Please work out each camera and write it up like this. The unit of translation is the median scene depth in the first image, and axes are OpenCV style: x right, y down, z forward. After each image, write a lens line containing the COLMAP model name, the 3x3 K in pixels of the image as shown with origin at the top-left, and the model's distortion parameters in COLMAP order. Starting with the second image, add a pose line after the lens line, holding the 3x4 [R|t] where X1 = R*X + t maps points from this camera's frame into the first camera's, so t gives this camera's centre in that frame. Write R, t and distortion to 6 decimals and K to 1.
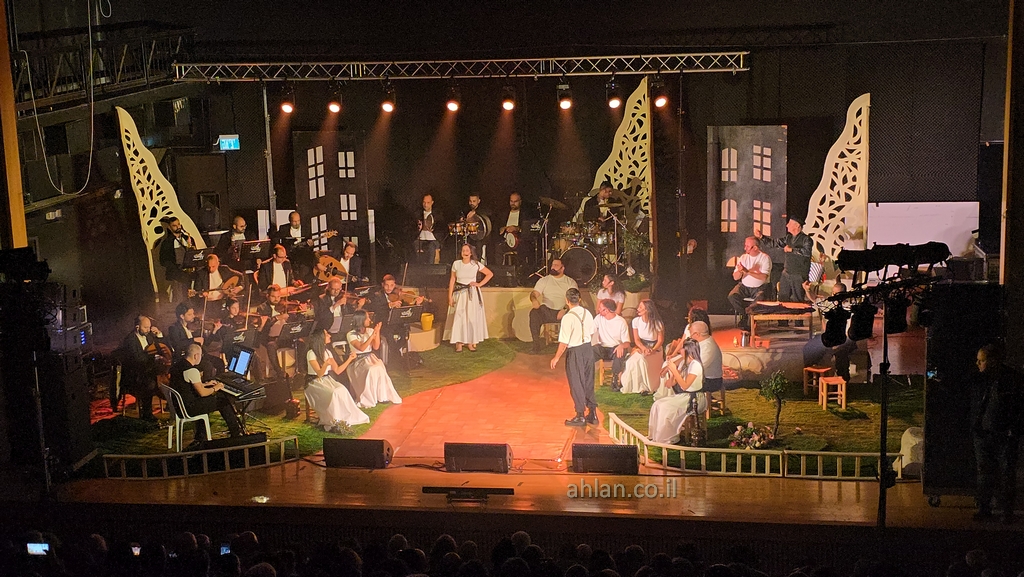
lens RADIAL K [[1172.0, 0, 518.0], [0, 1172.0, 306.9], [0, 0, 1]] dist [-0.016069, -0.005904]
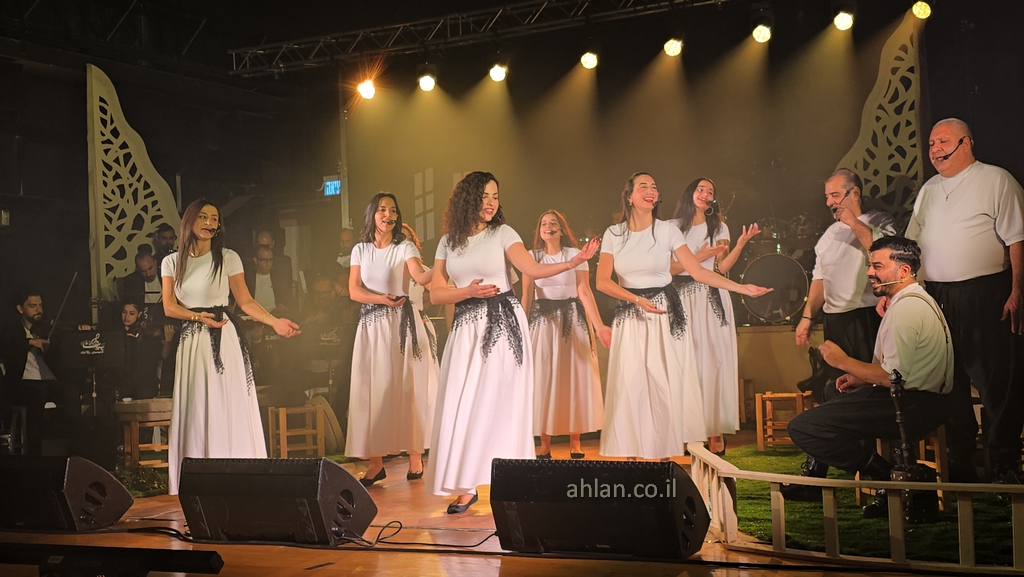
lens RADIAL K [[1172.0, 0, 518.0], [0, 1172.0, 306.9], [0, 0, 1]] dist [-0.016069, -0.005904]
pose [[0.958714, -0.006897, -0.284287, 0.091801], [-0.048380, 0.981176, -0.186958, 0.084191], [0.280225, 0.192993, 0.940334, 0.447644]]
